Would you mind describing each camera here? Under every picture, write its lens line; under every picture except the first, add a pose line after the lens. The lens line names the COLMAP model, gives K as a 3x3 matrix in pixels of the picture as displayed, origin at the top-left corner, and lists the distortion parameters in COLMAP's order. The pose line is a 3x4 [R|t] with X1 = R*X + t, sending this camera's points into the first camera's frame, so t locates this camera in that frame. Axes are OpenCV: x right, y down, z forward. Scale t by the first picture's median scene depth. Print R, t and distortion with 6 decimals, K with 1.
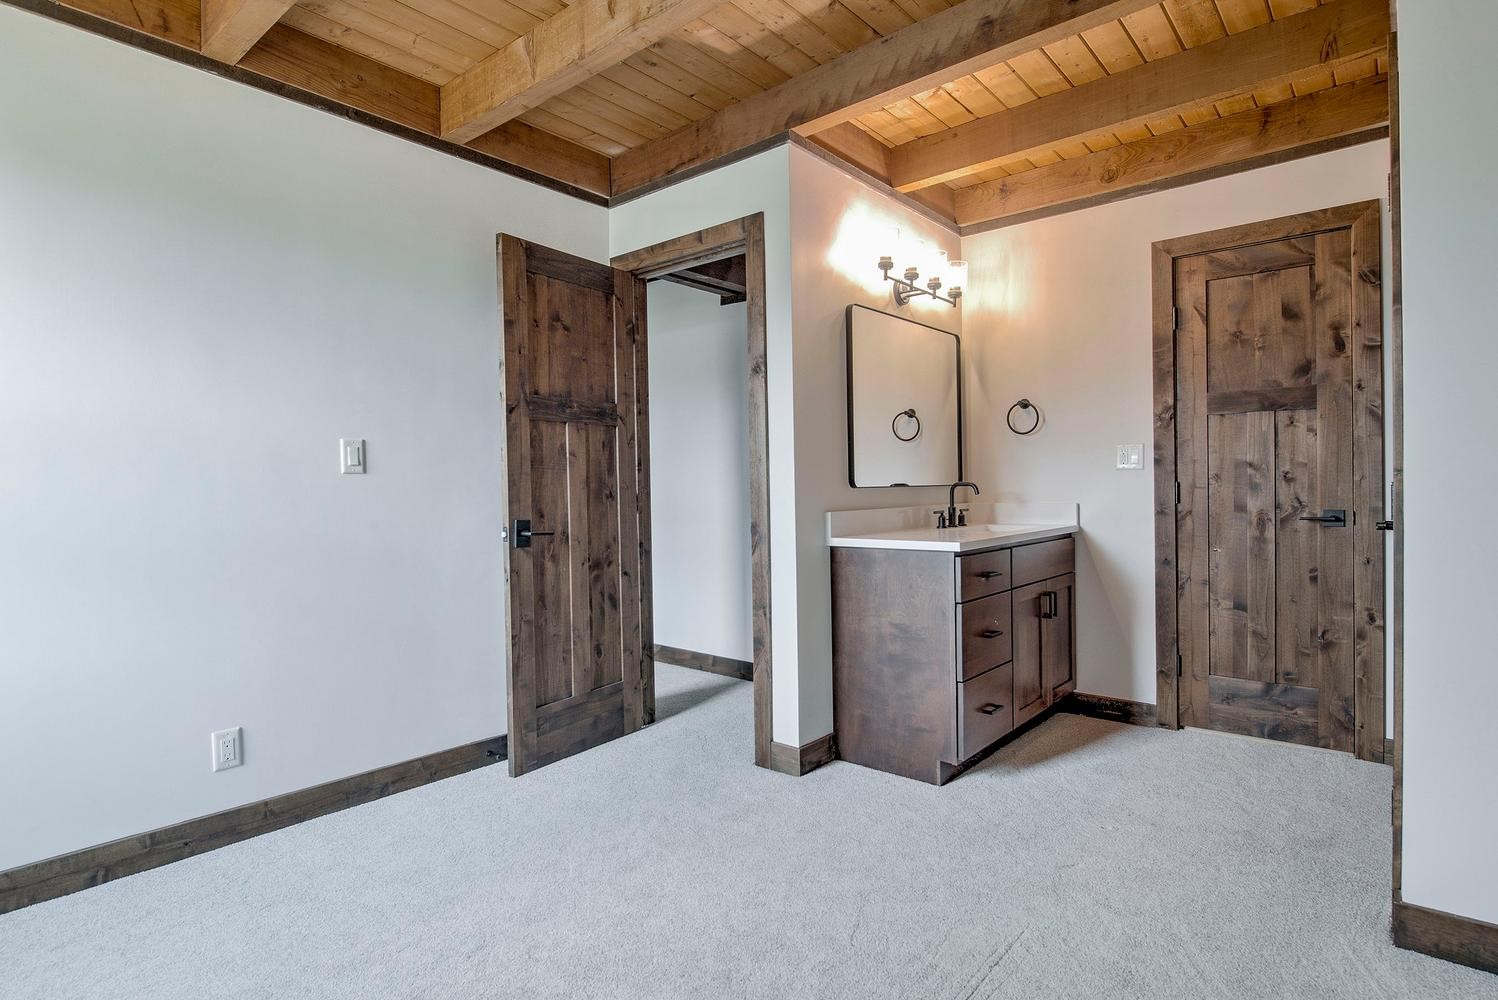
lens RADIAL K [[767.4, 0, 754.9], [0, 767.4, 497.3], [0, 0, 1]] dist [-0.009405, 0.000051]
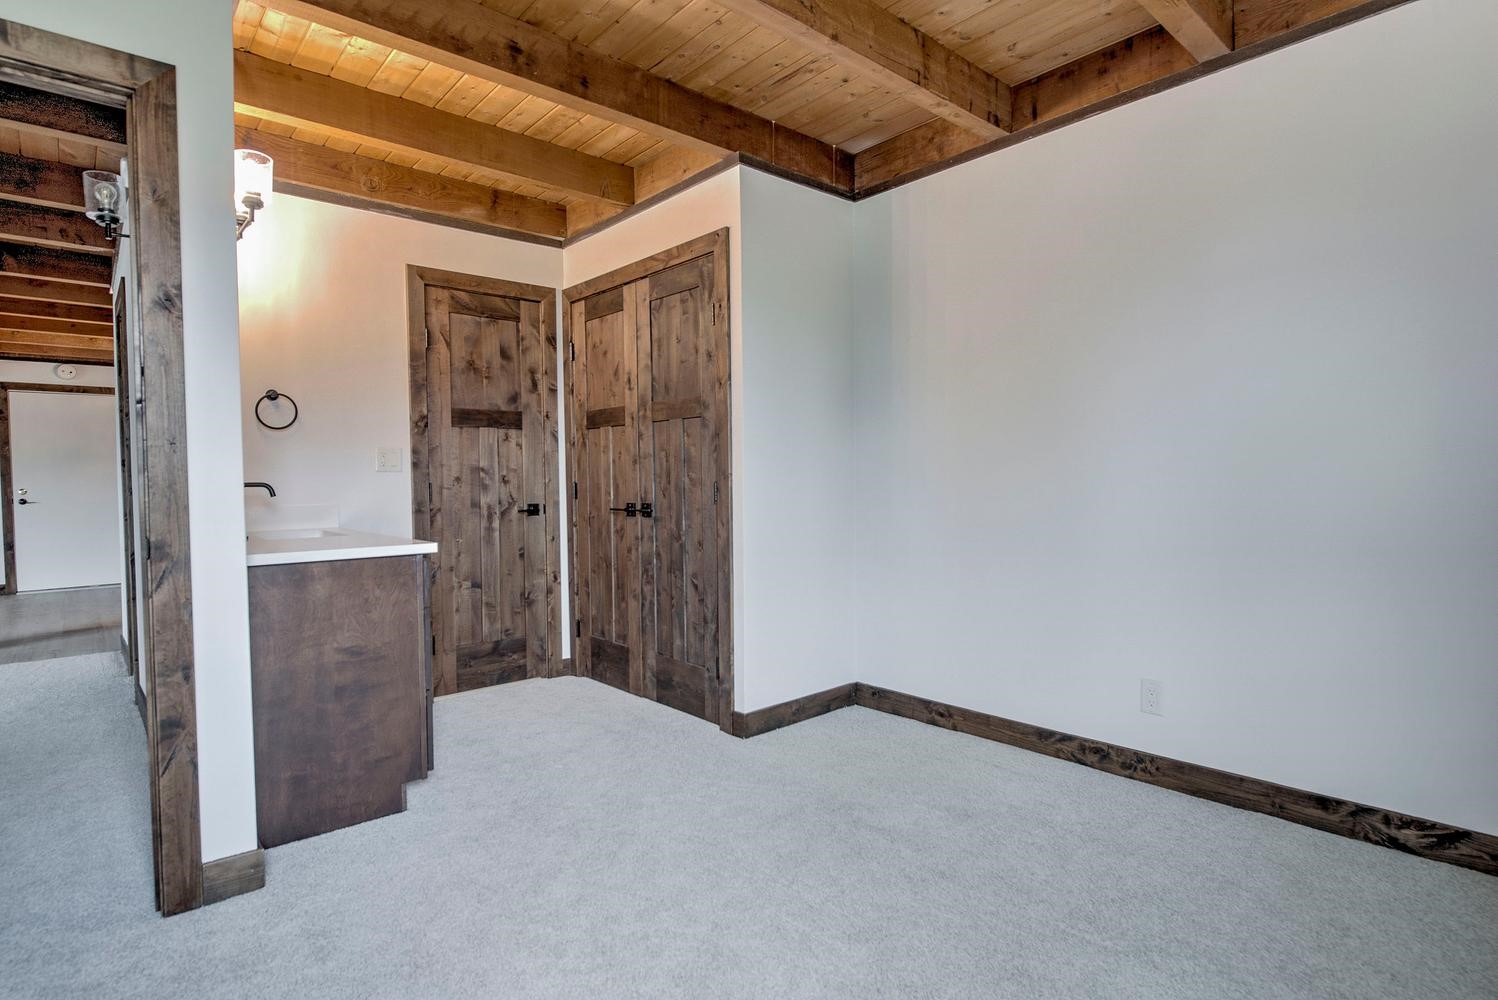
lens RADIAL K [[767.4, 0, 724.2], [0, 767.4, 500.1], [0, 0, 1]] dist [-0.009405, 0.000051]
pose [[0.168299, -0.014805, 0.985625, -0.528454], [0.023394, 0.999666, 0.011022, 0.002731], [-0.985458, 0.021202, 0.168589, 0.409924]]
